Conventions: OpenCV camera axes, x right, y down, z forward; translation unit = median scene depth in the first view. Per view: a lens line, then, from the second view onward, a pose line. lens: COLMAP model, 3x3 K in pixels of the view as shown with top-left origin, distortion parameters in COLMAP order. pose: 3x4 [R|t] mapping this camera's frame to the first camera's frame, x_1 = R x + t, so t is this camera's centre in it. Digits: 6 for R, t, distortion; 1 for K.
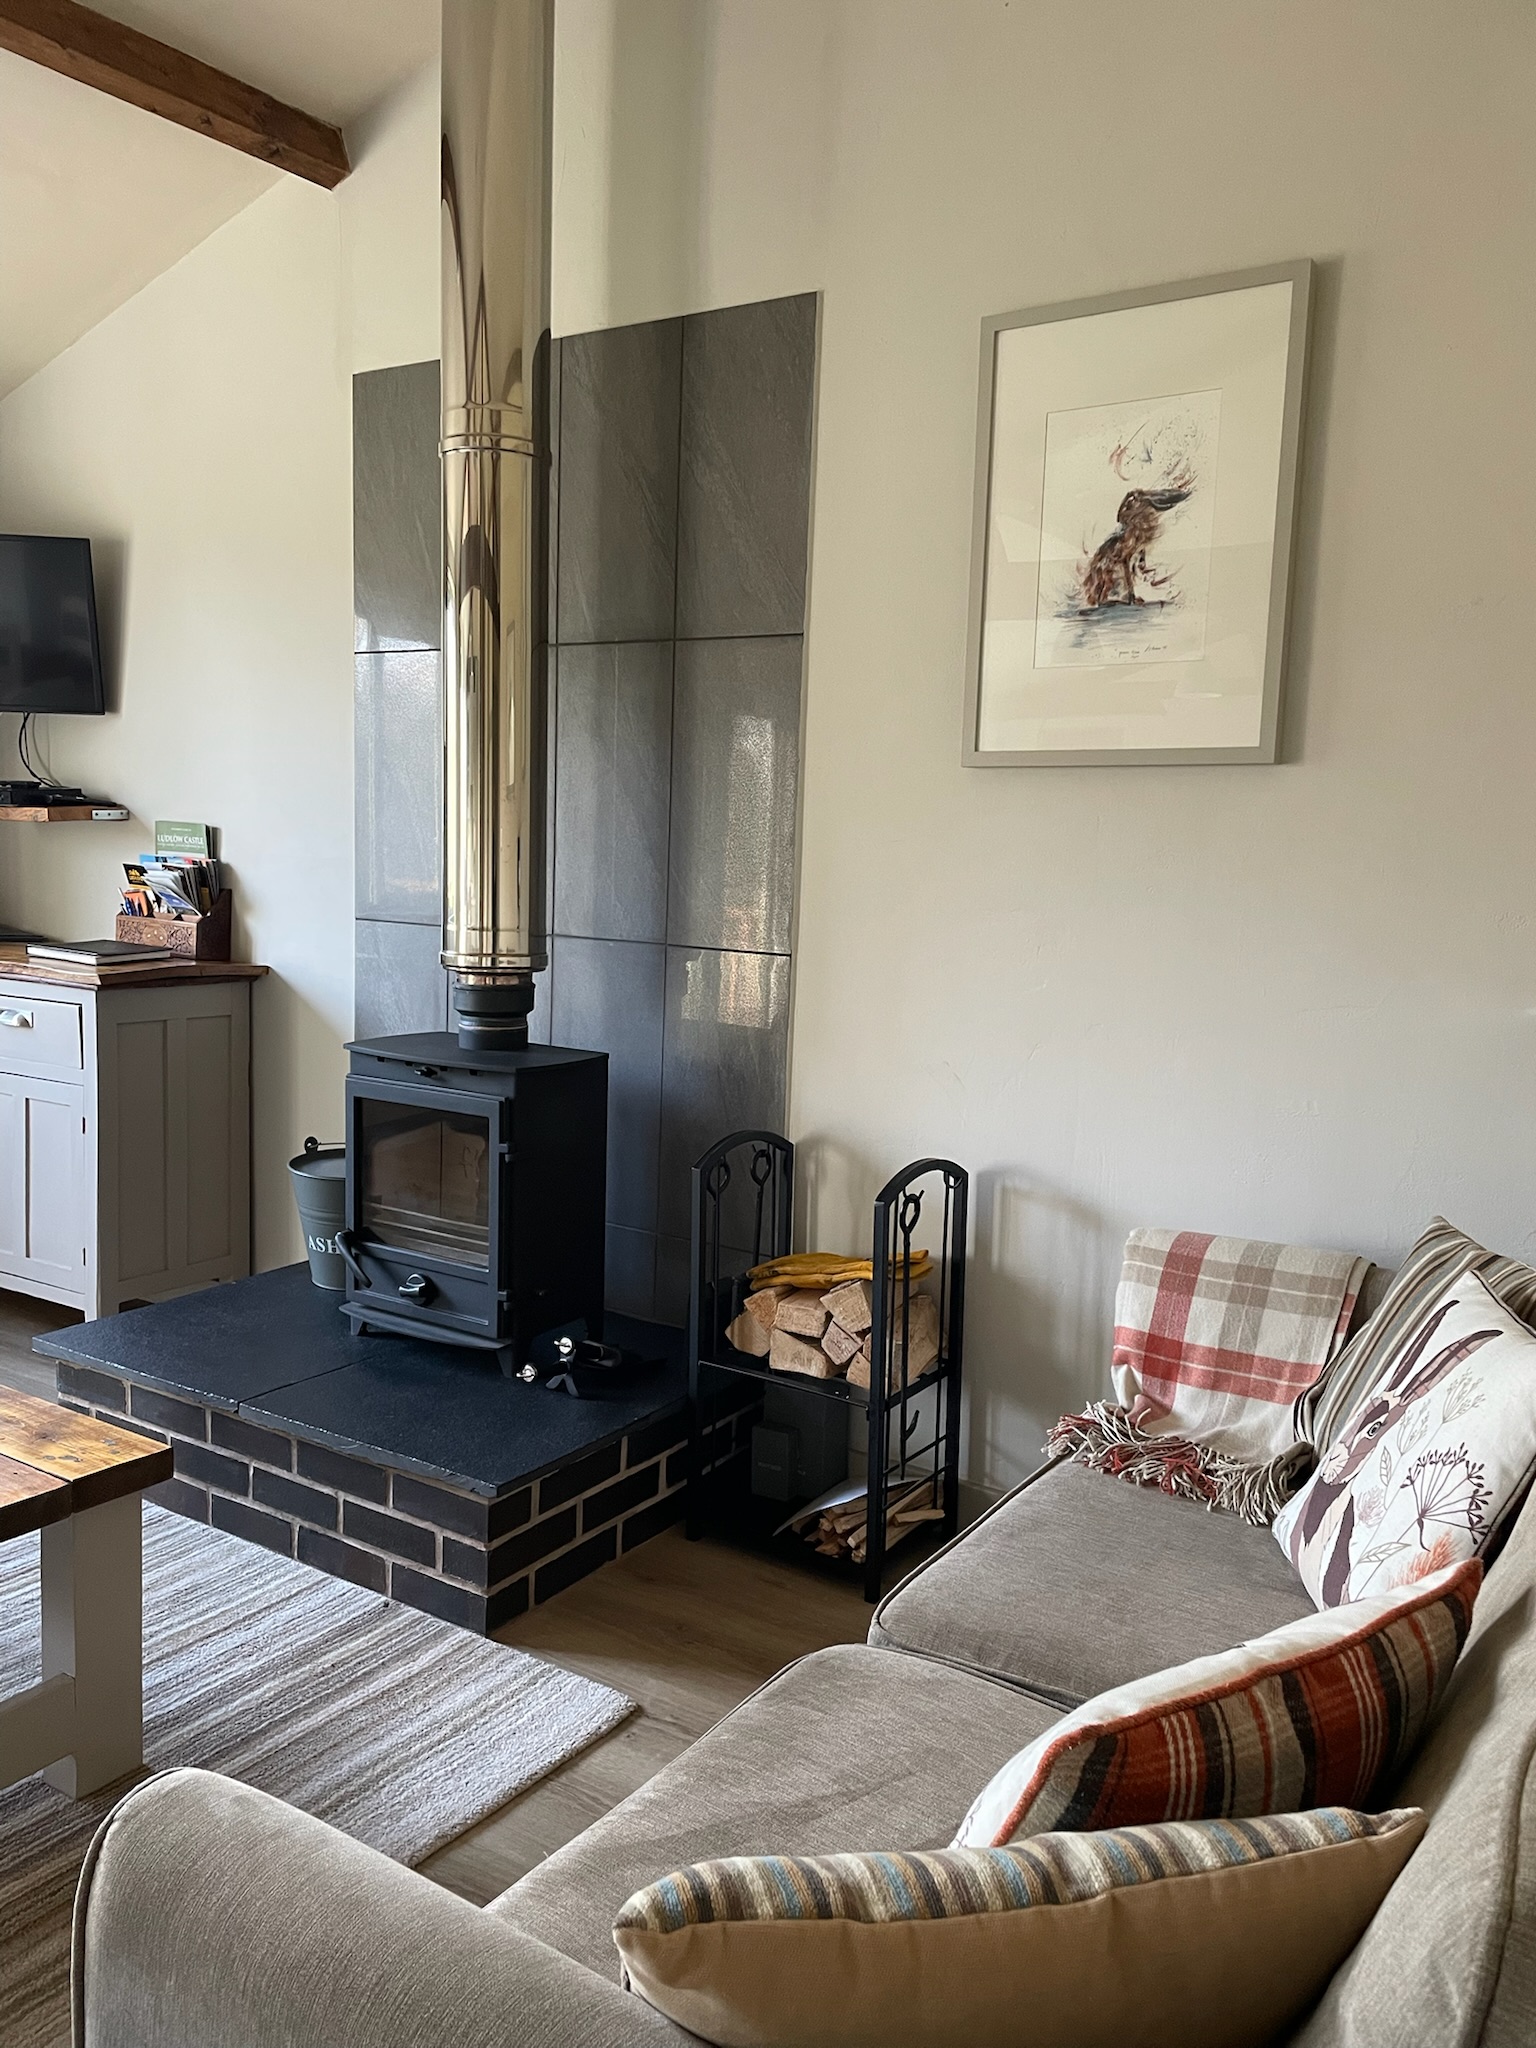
lens RADIAL K [[1545.4, 0, 774.1], [0, 1545.4, 1031.7], [0, 0, 1]] dist [0.096599, -0.127858]
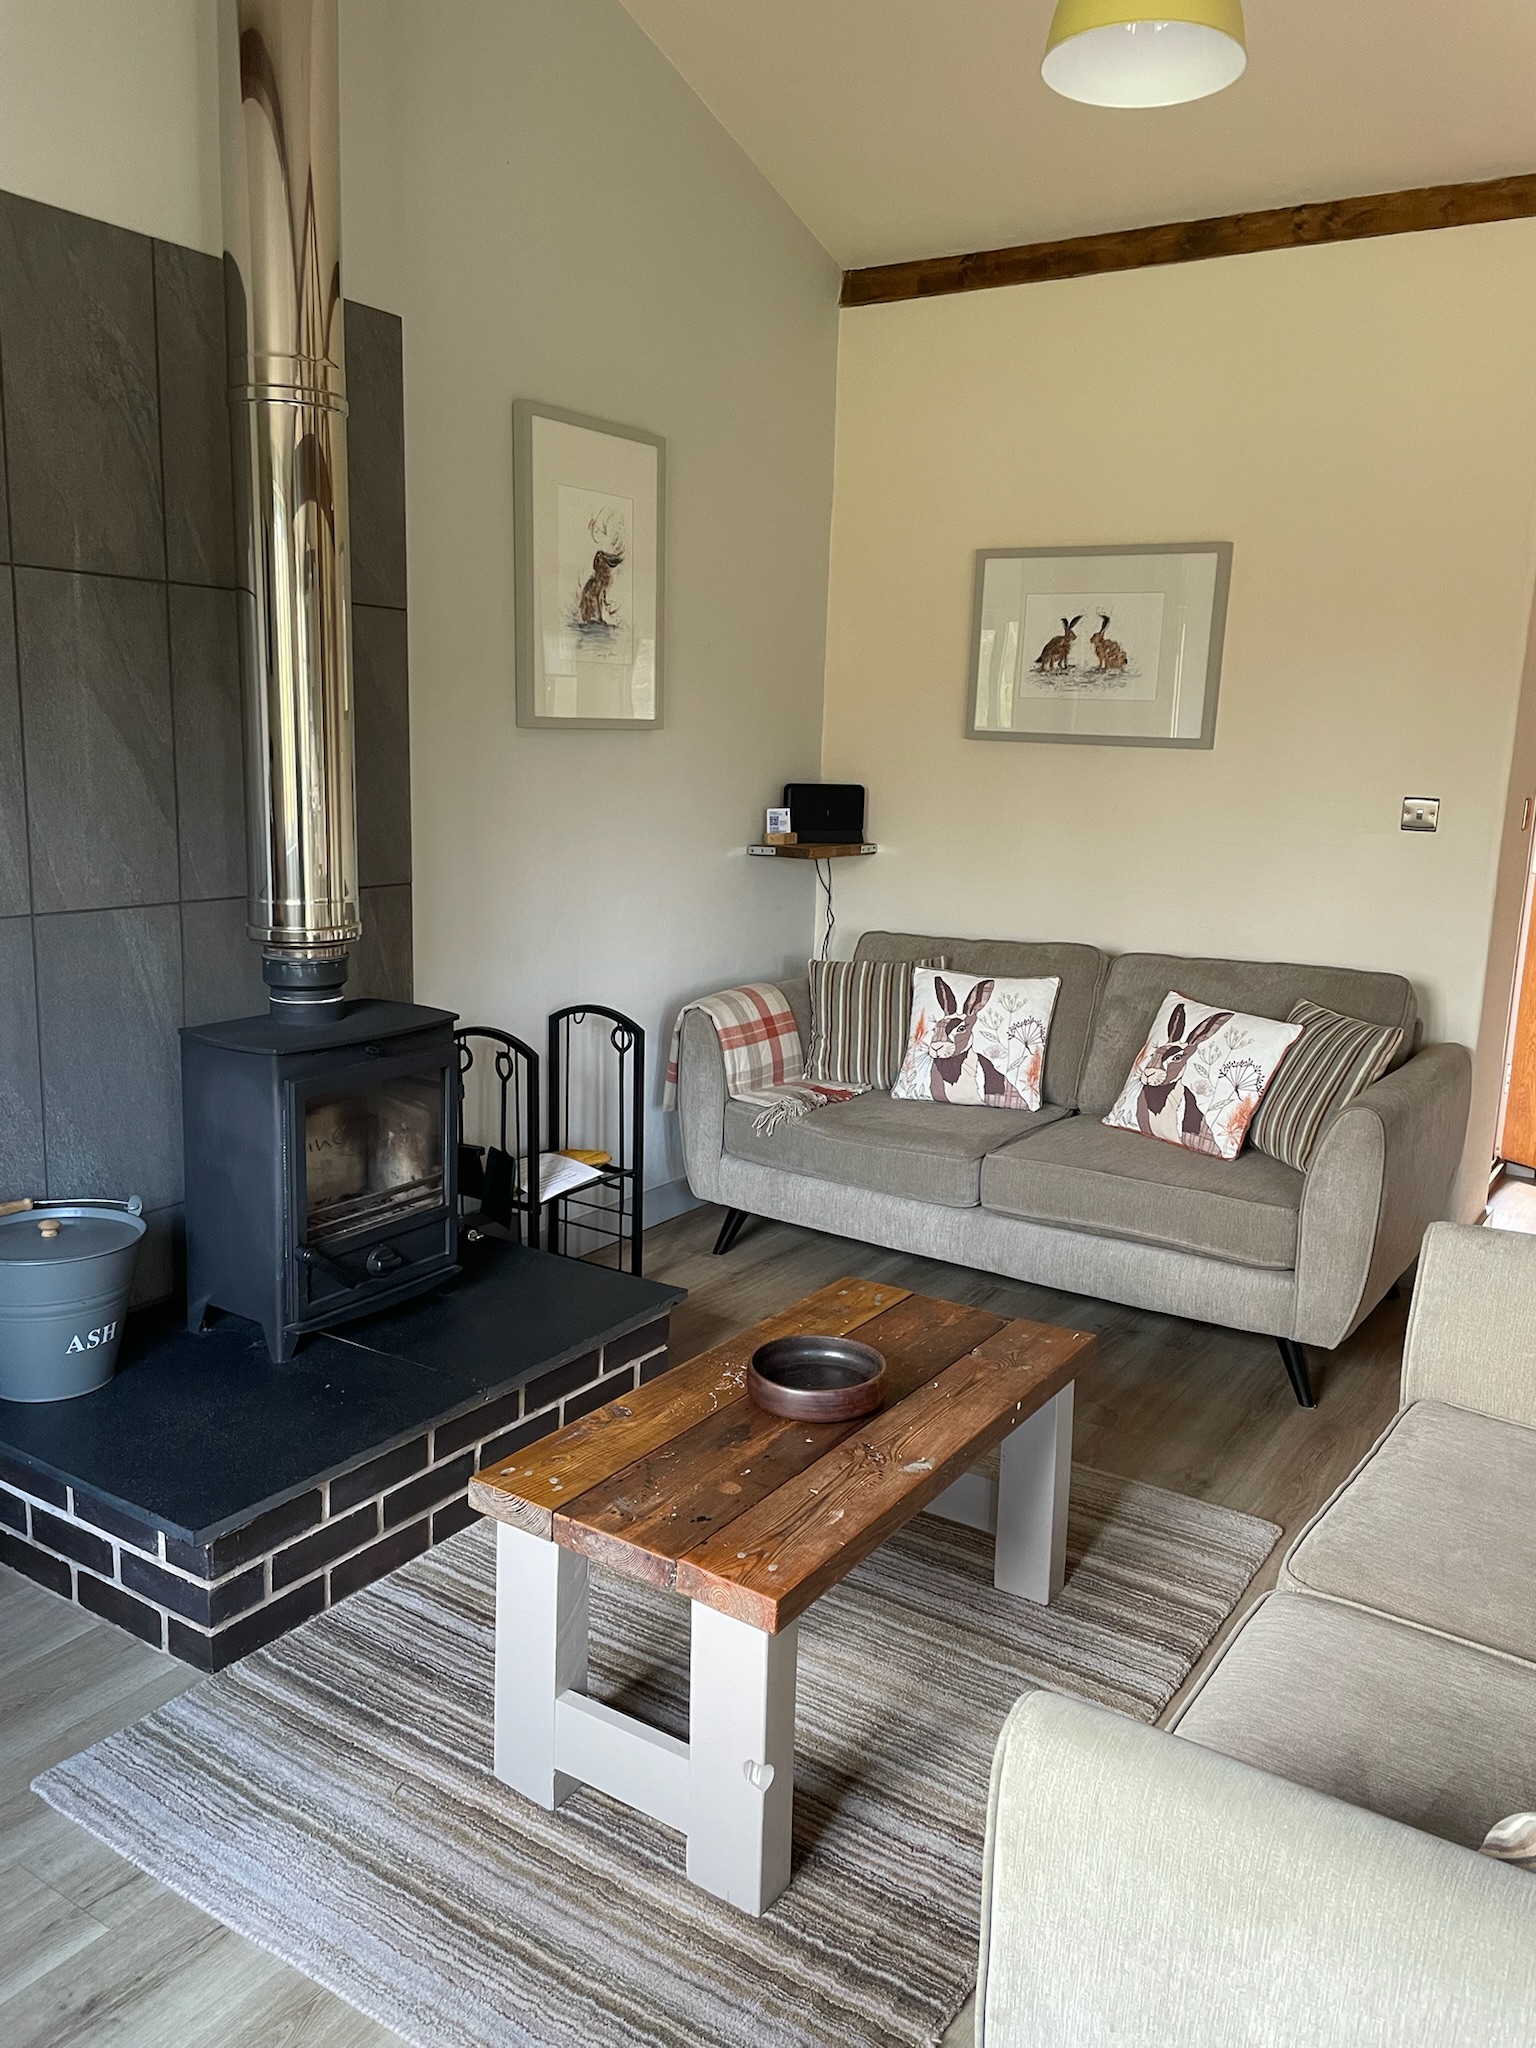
lens RADIAL K [[1545.4, 0, 774.1], [0, 1545.4, 1031.7], [0, 0, 1]] dist [0.096599, -0.127858]
pose [[0.020756, -0.220431, 0.975182, -1.371509], [0.117087, 0.969216, 0.216590, -0.196374], [-0.992905, 0.109686, 0.045927, 0.803163]]
